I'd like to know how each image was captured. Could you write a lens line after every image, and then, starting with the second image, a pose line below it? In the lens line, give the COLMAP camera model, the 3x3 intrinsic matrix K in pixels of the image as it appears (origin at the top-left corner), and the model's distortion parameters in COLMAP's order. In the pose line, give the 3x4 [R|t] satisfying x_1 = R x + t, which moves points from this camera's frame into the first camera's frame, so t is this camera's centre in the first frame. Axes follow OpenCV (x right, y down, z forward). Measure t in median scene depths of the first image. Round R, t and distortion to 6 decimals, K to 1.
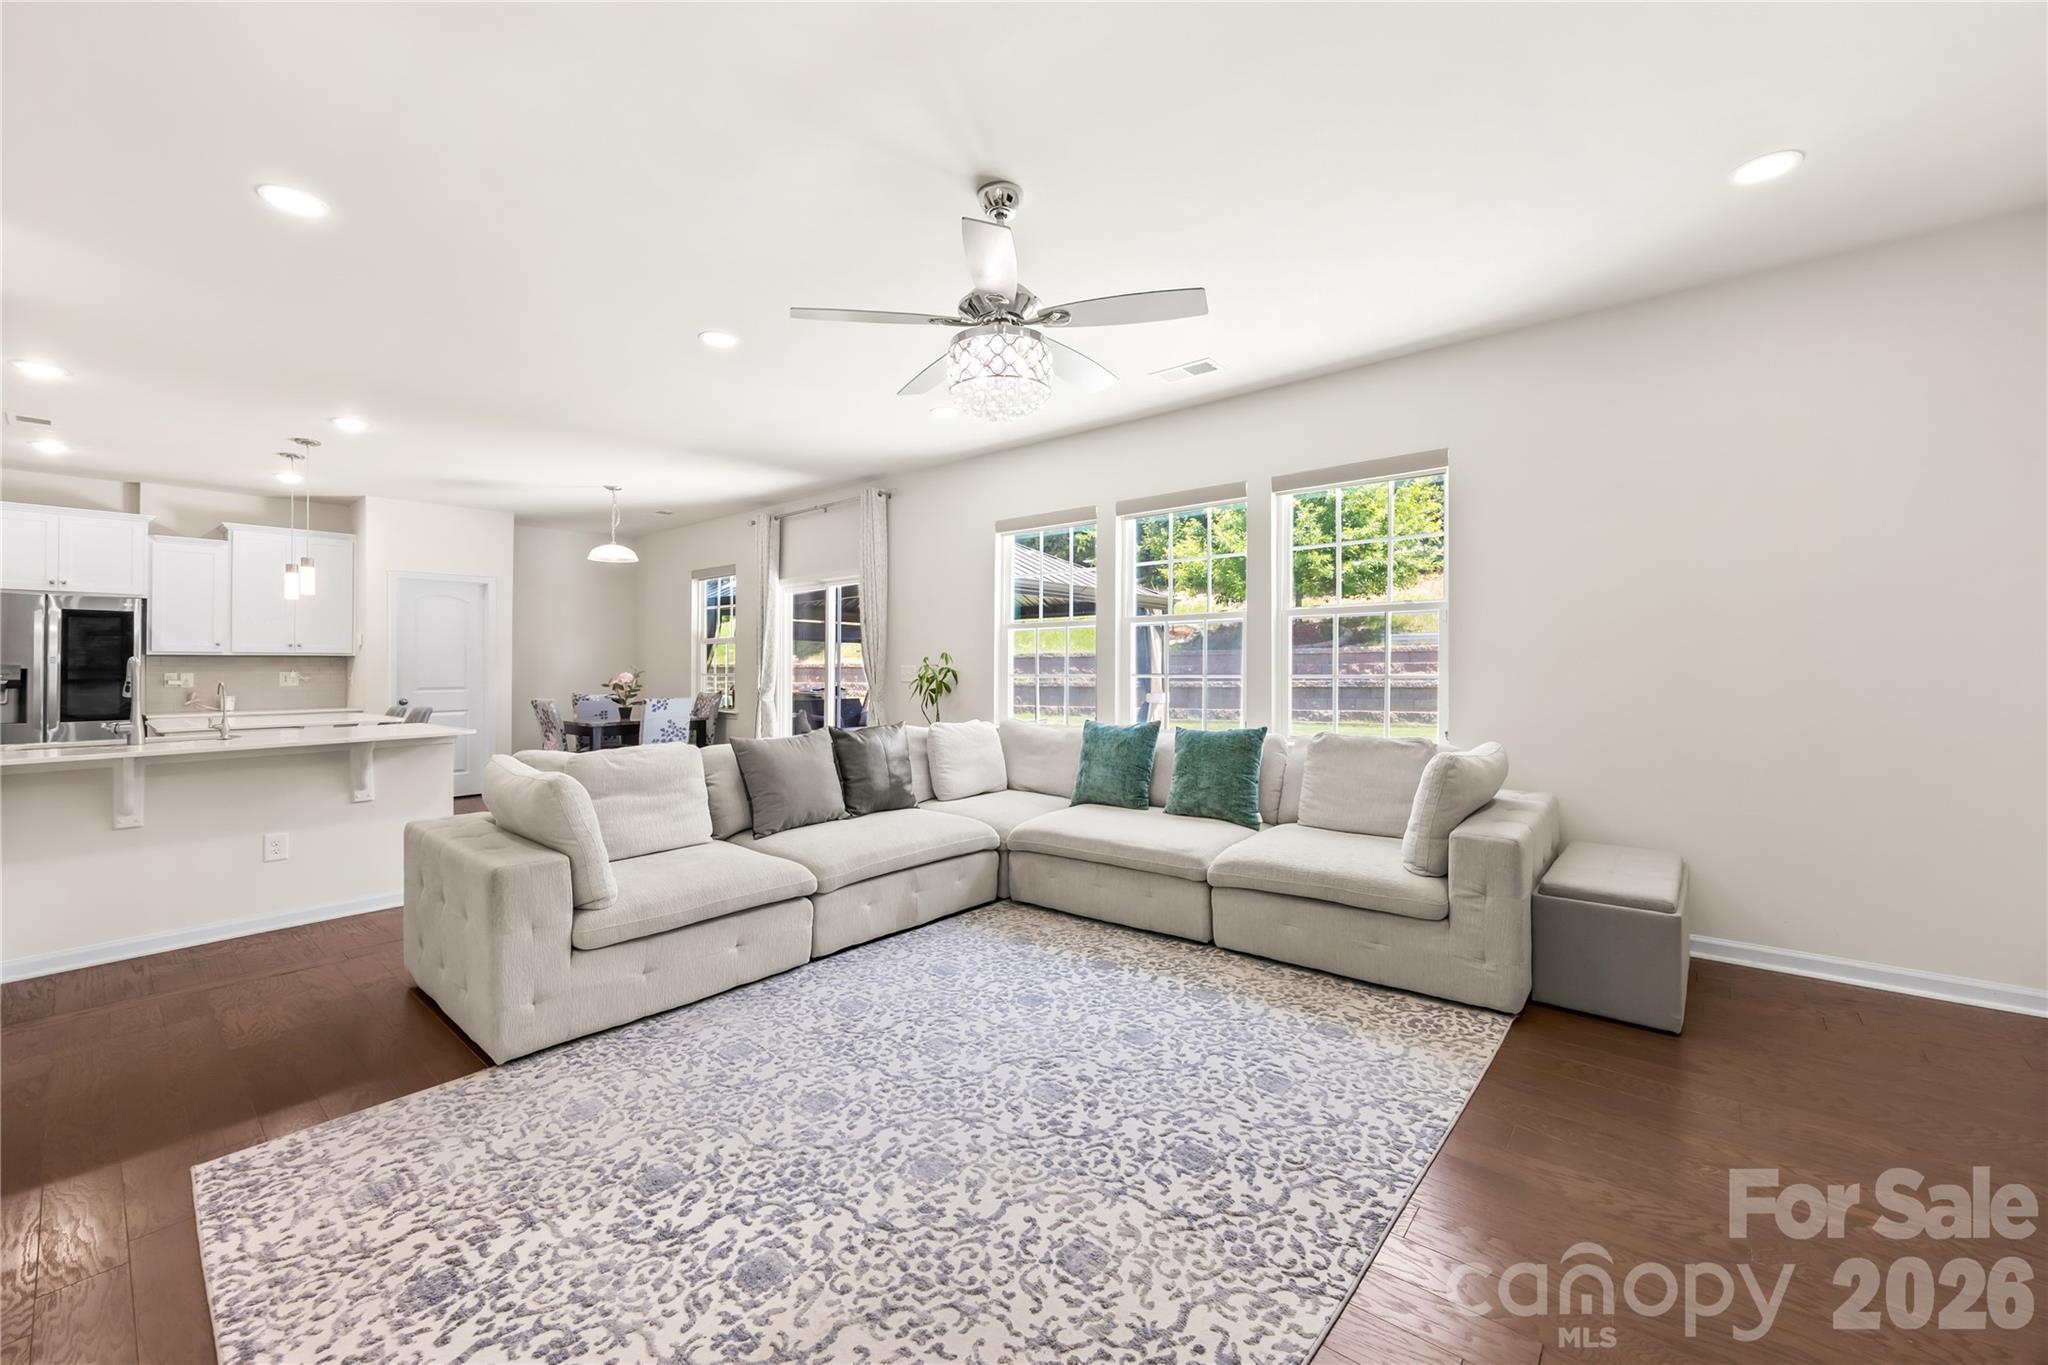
lens RADIAL K [[811.8, 0, 1030.3], [0, 811.8, 673.2], [0, 0, 1]] dist [-0.000115, -0.000477]
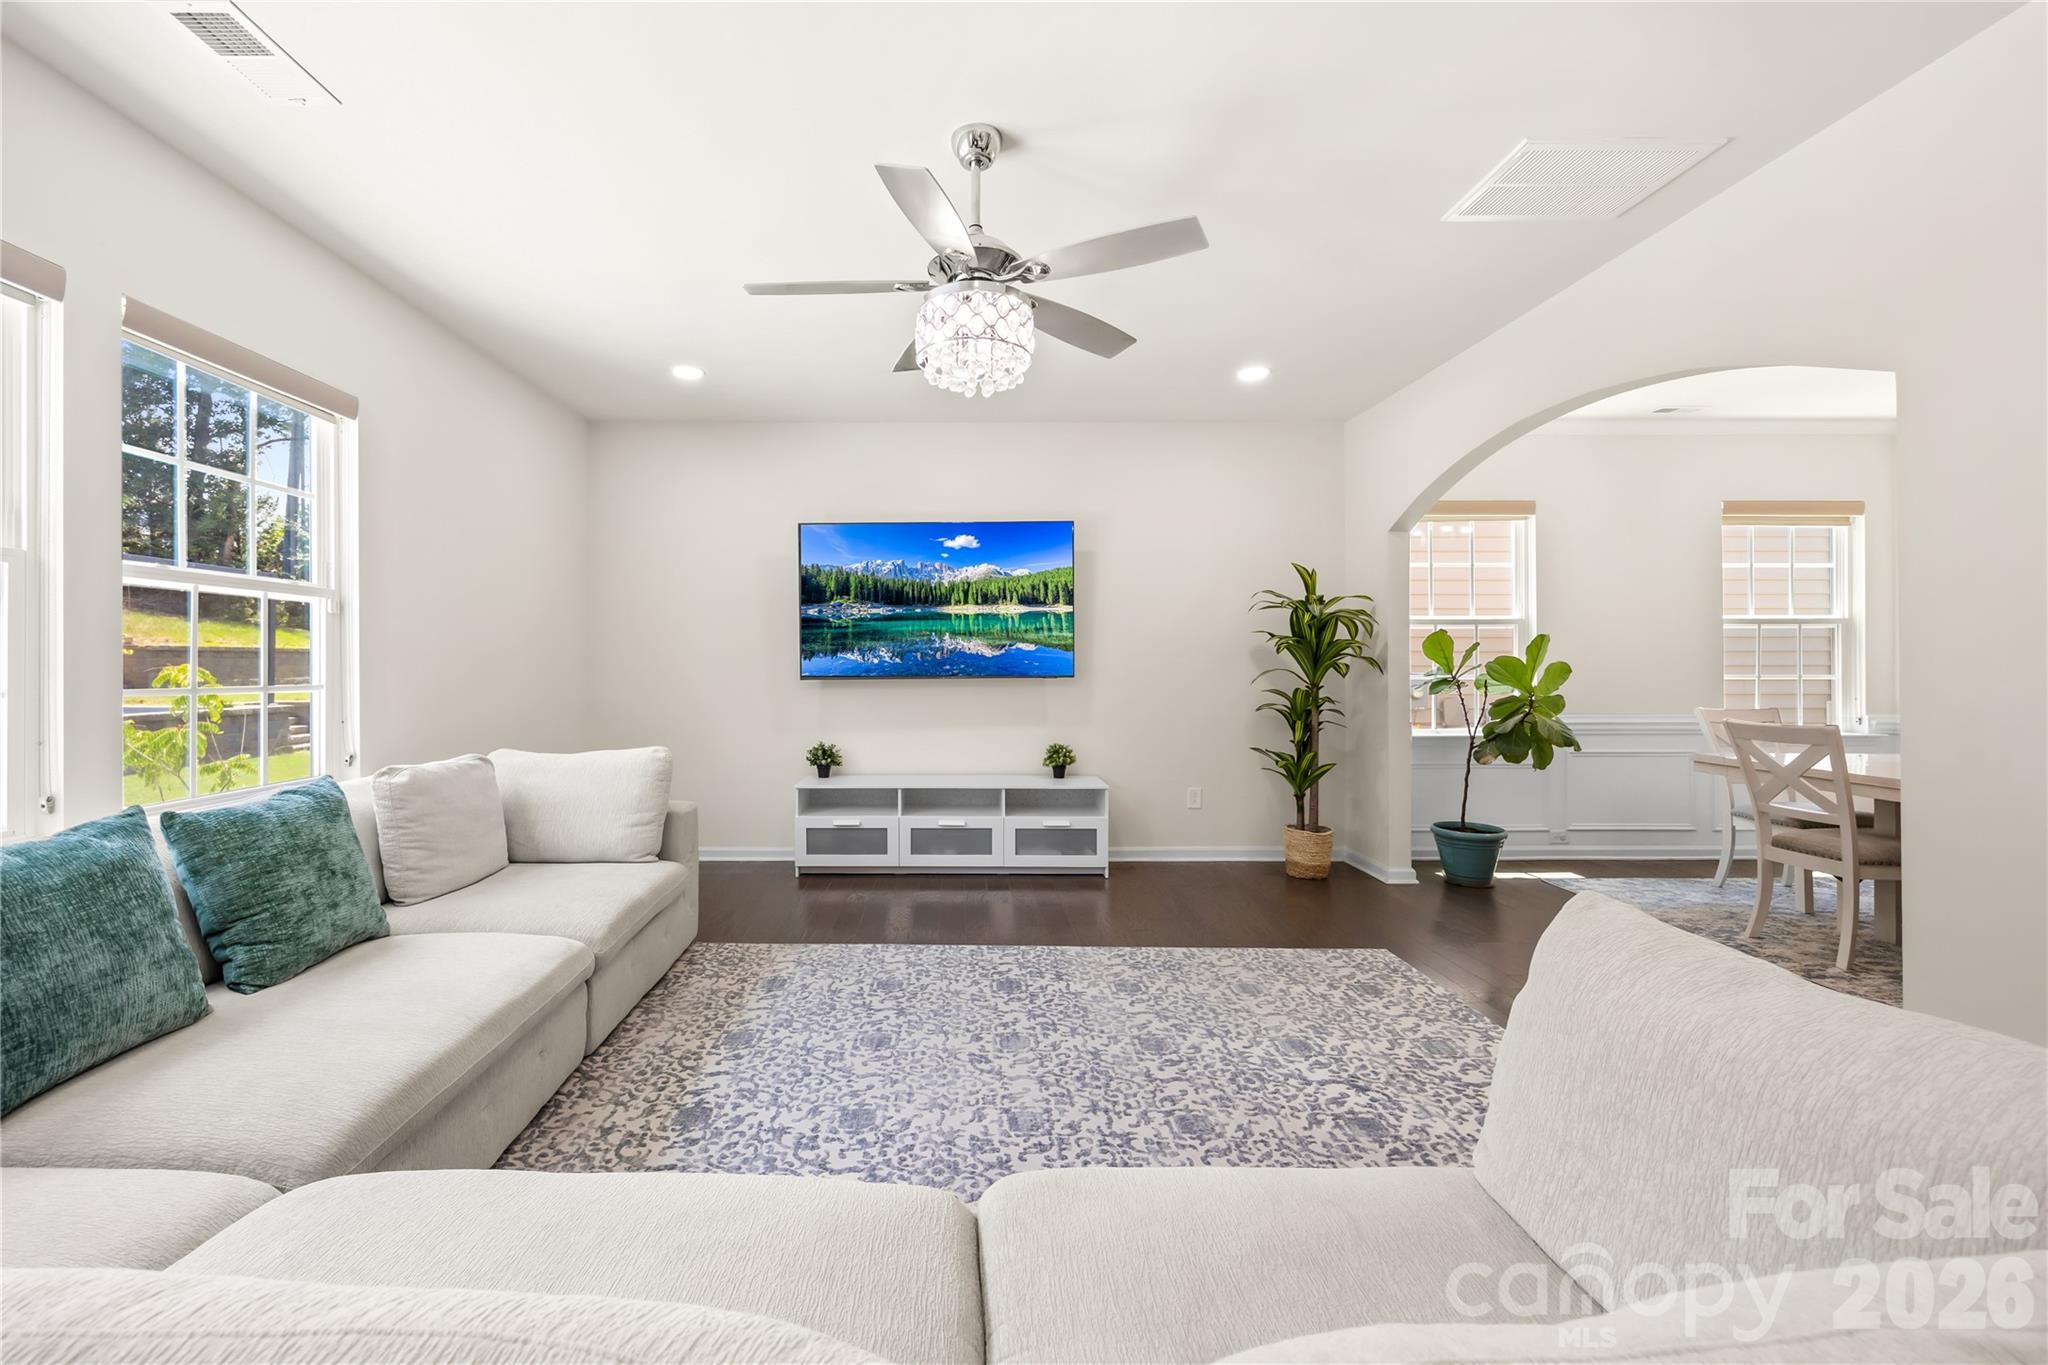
lens RADIAL K [[811.8, 0, 946.0], [0, 811.8, 647.6], [0, 0, 1]] dist [-0.000115, -0.000477]
pose [[-0.632494, 0.027740, 0.774068, -0.797960], [0.015146, 0.999610, -0.023447, -0.011843], [-0.774417, -0.003106, -0.632668, 1.765444]]
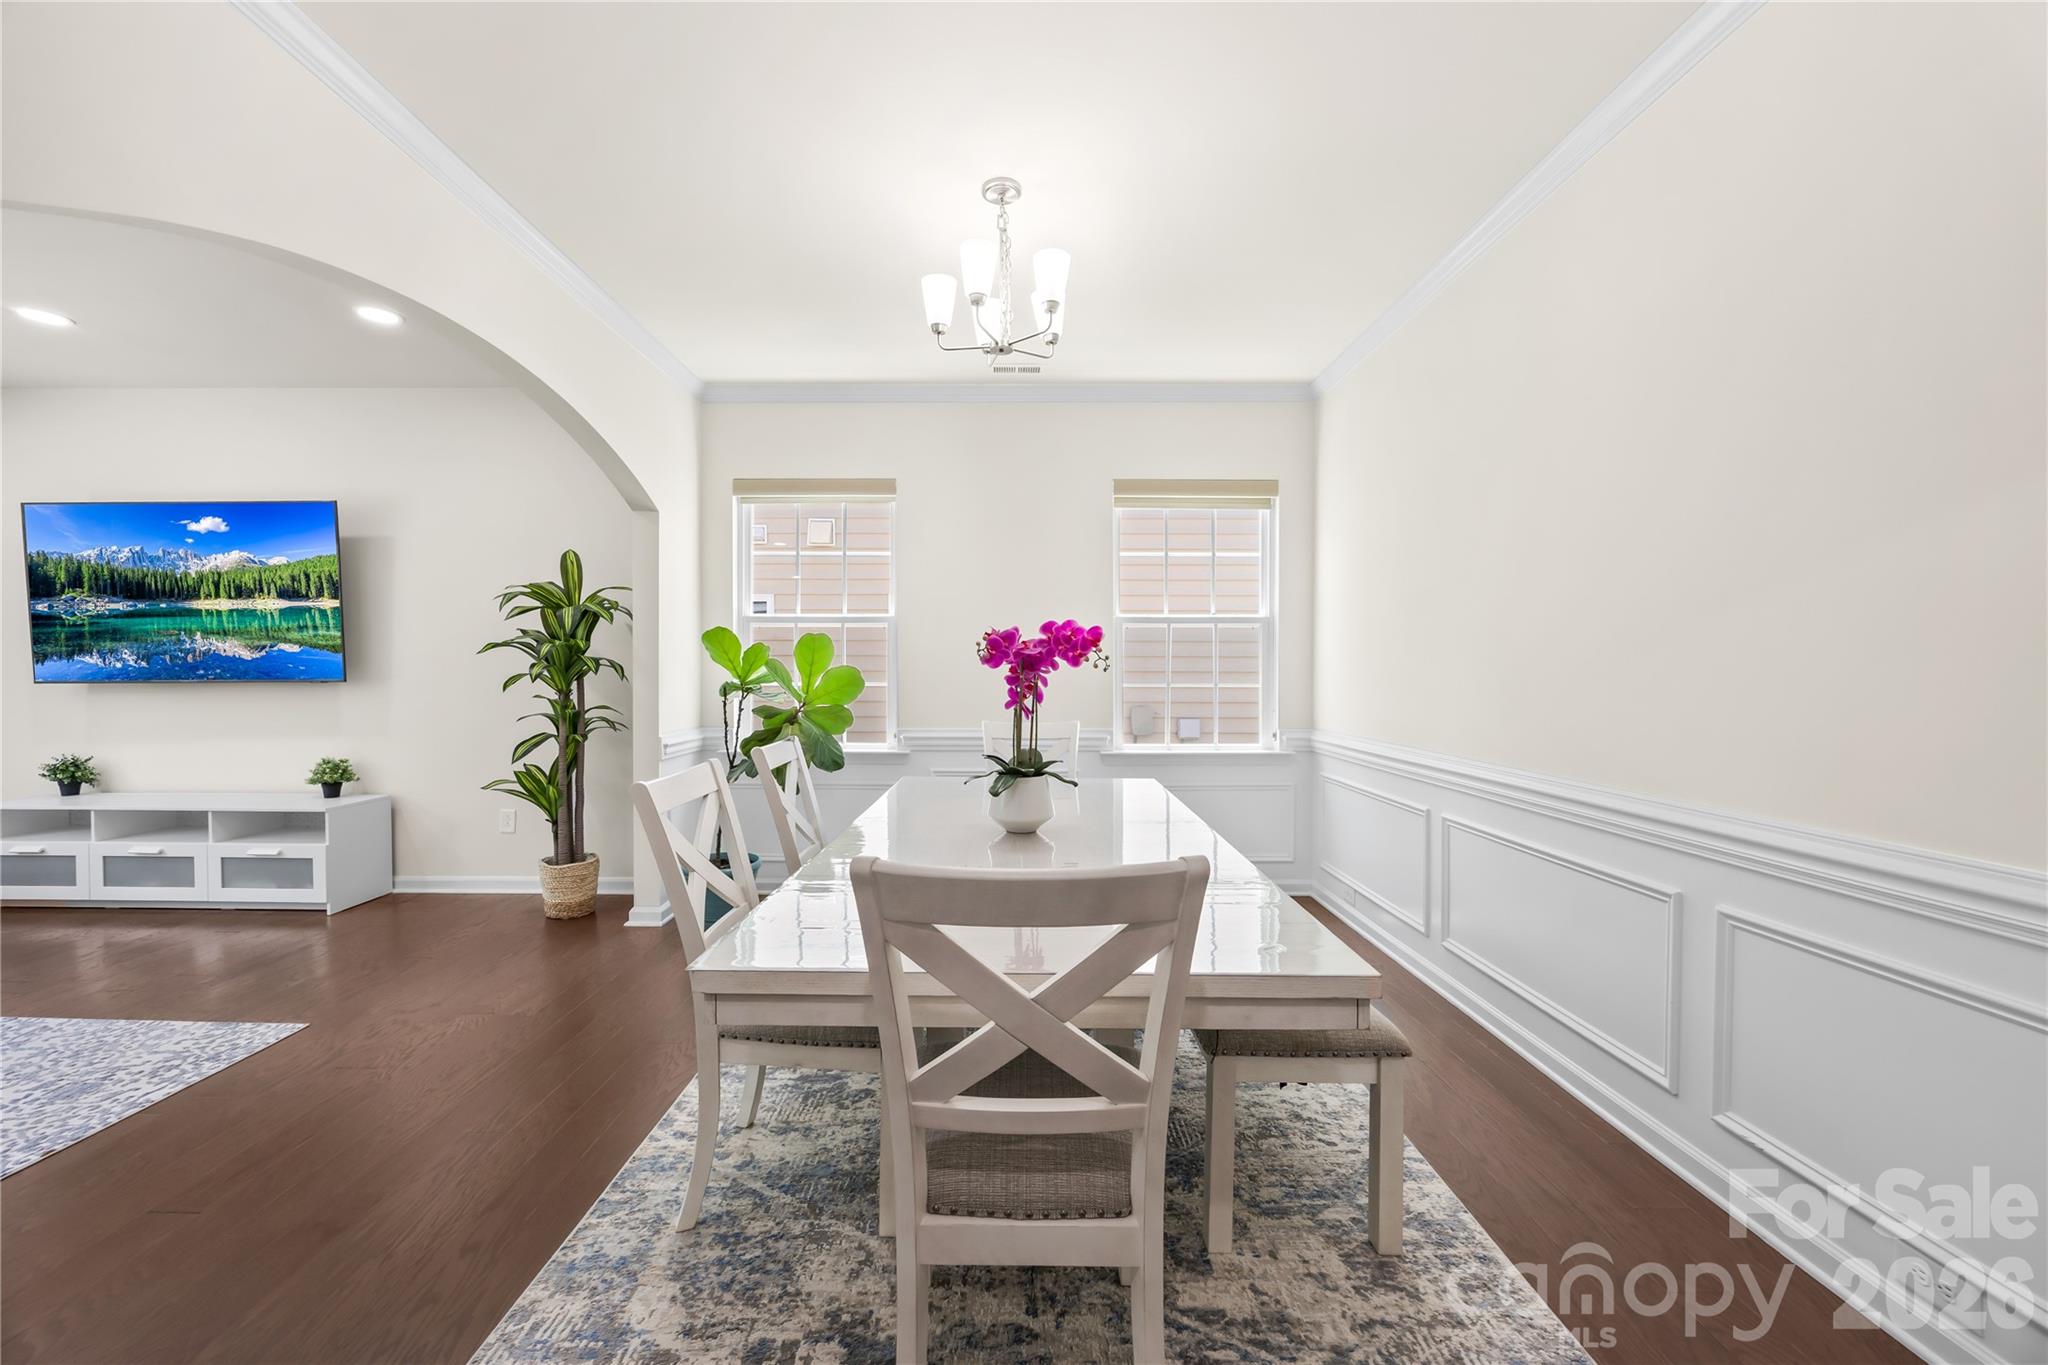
lens RADIAL K [[786.4, 0, 997.2], [0, 786.4, 680.7], [0, 0, 1]] dist [-0.001933, -0.000283]
pose [[-0.628408, 0.009656, 0.777824, -1.654610], [0.013287, 0.999910, -0.001678, 0.036939], [-0.777770, 0.009280, -0.628480, 0.139378]]
